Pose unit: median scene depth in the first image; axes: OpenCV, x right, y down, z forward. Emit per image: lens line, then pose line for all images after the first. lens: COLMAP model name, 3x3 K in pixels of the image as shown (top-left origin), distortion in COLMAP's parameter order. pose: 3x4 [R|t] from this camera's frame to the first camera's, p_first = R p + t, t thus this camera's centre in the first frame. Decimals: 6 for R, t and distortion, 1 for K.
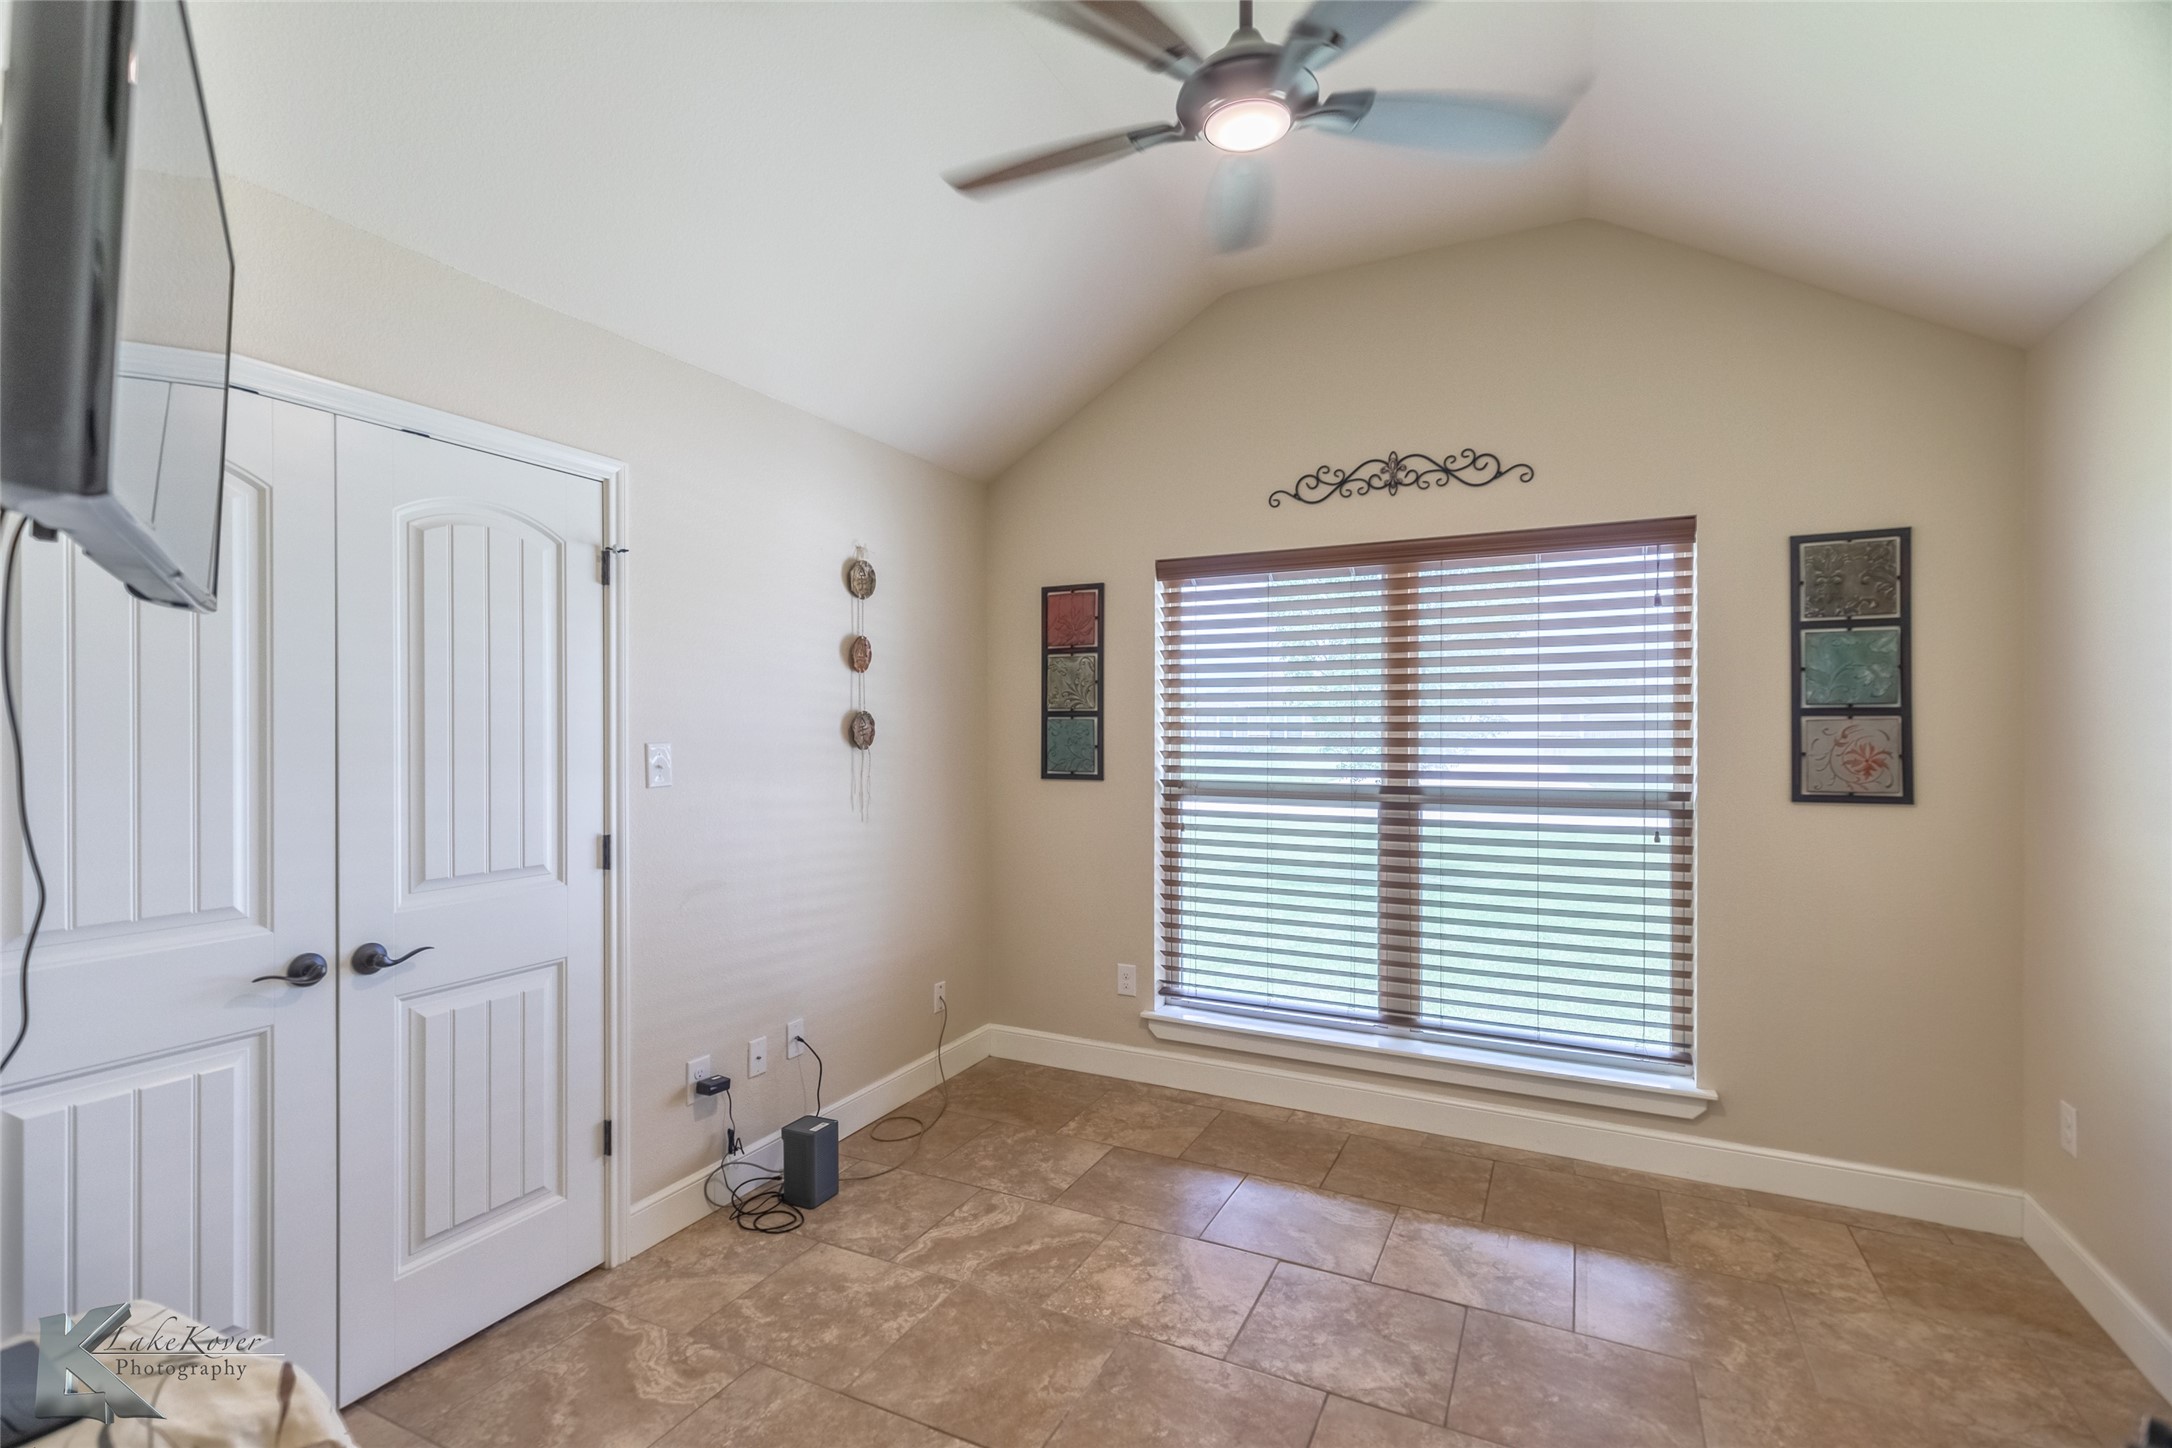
lens RADIAL K [[953.4, 0, 1087.9], [0, 953.4, 731.9], [0, 0, 1]] dist [0.002271, 0.000463]
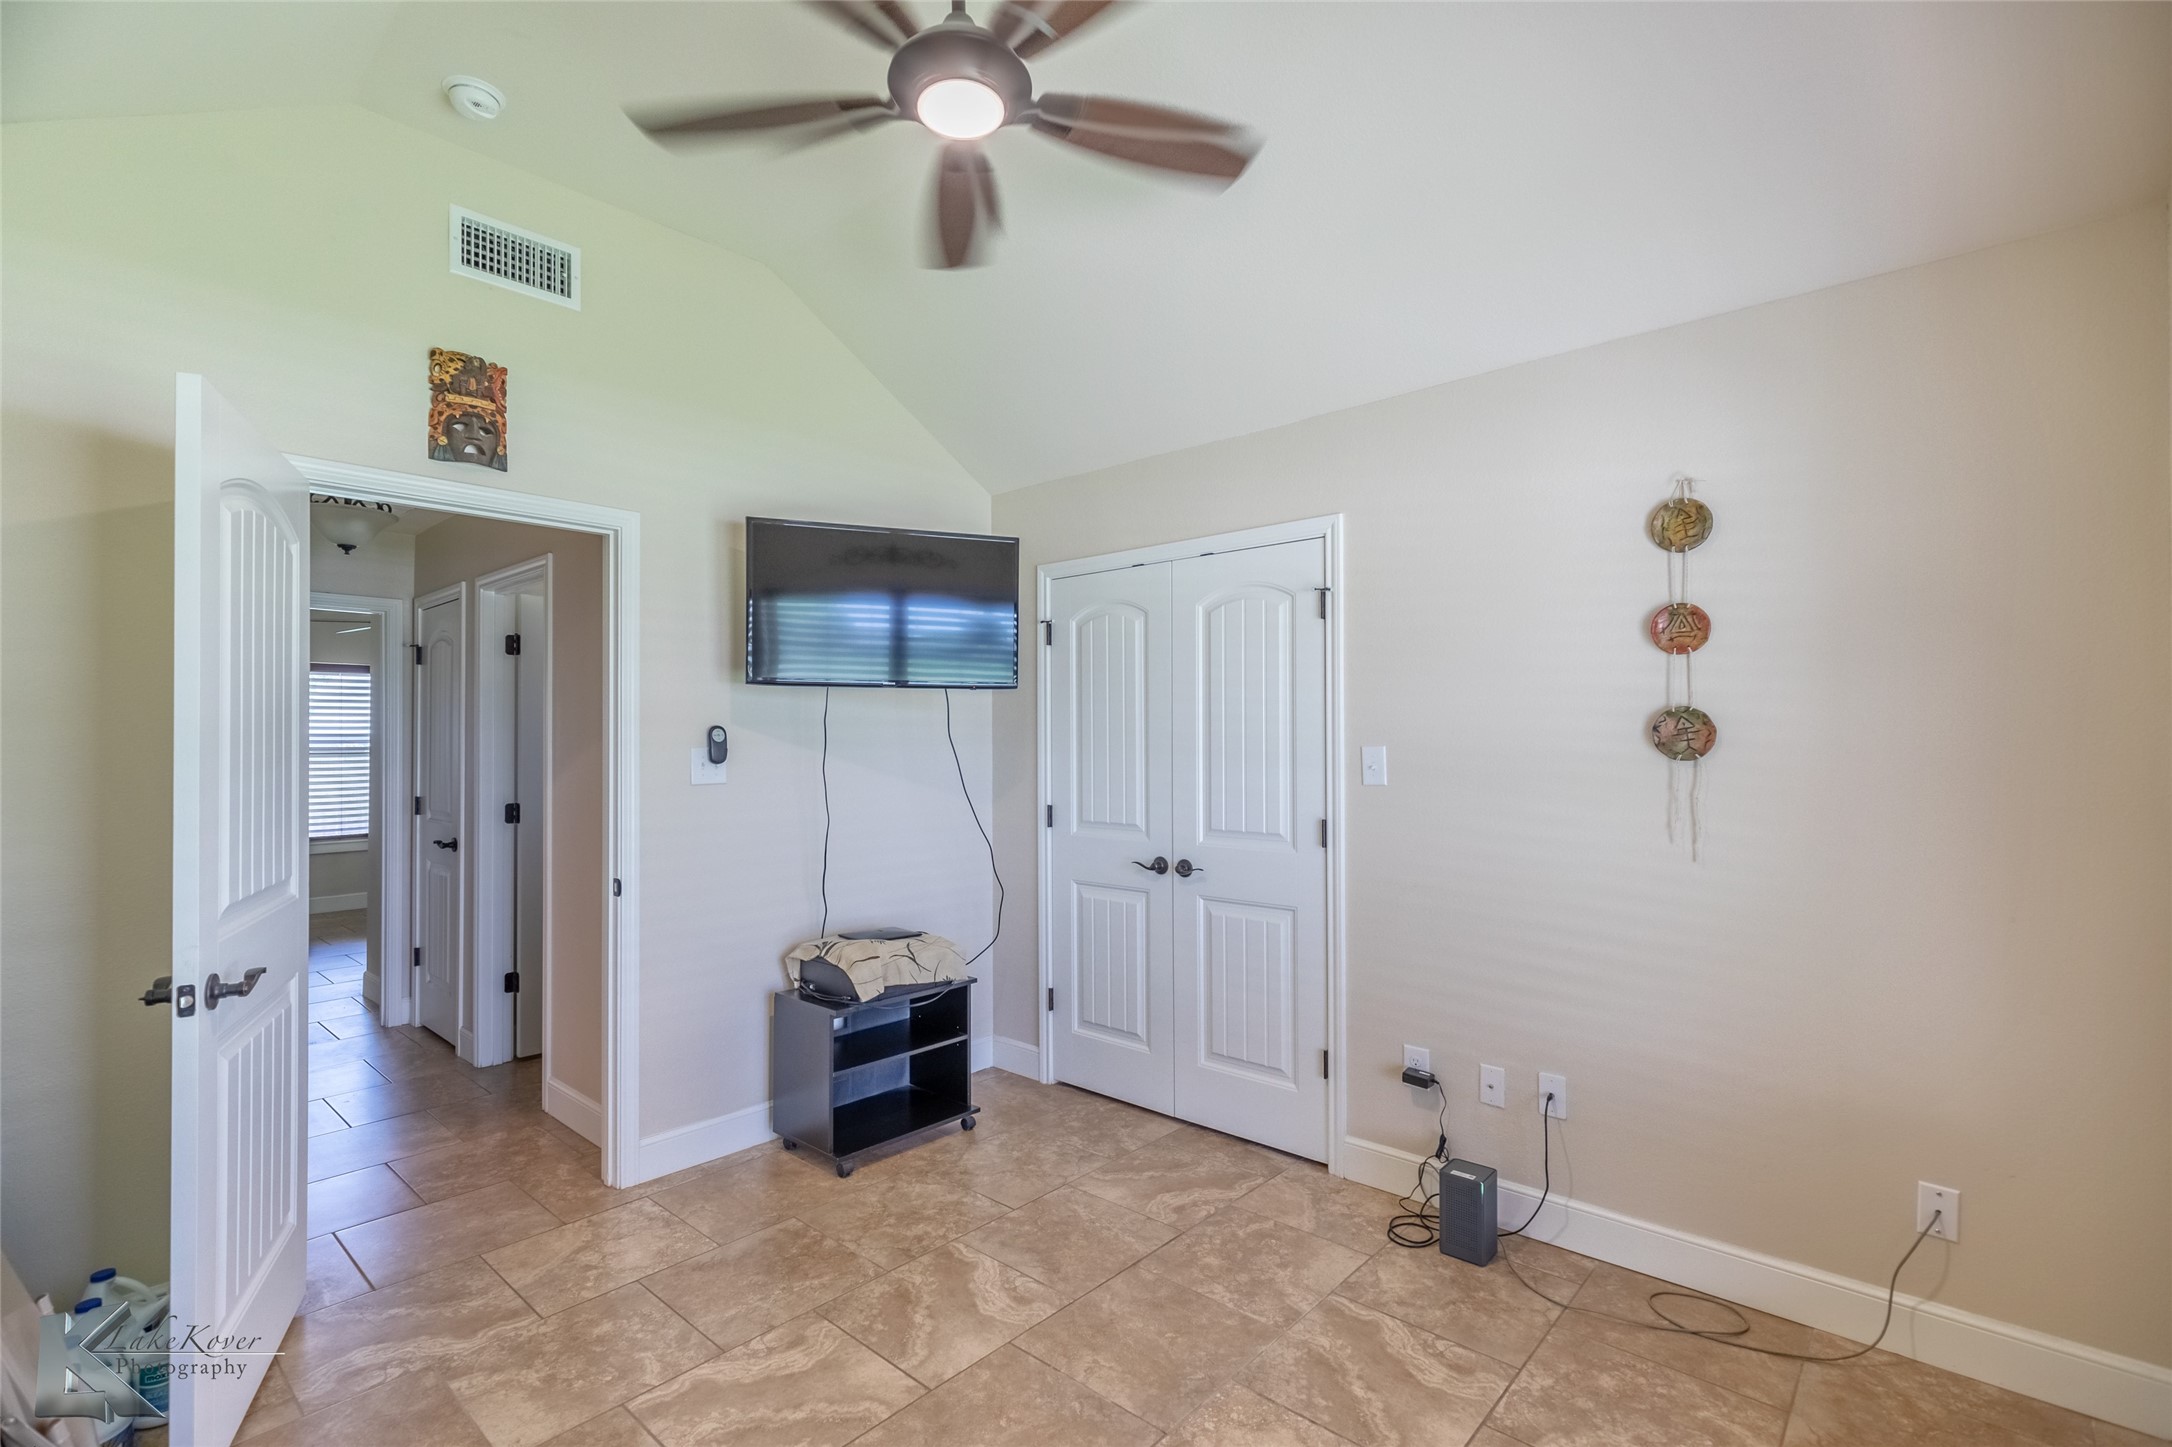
lens RADIAL K [[979.8, 0, 1077.0], [0, 979.8, 734.2], [0, 0, 1]] dist [0.006825, 0.000005]
pose [[-0.253382, -0.004556, -0.967356, 0.835924], [0.001094, 0.999987, -0.004997, 0.002890], [0.967366, -0.002325, -0.253374, 1.041106]]
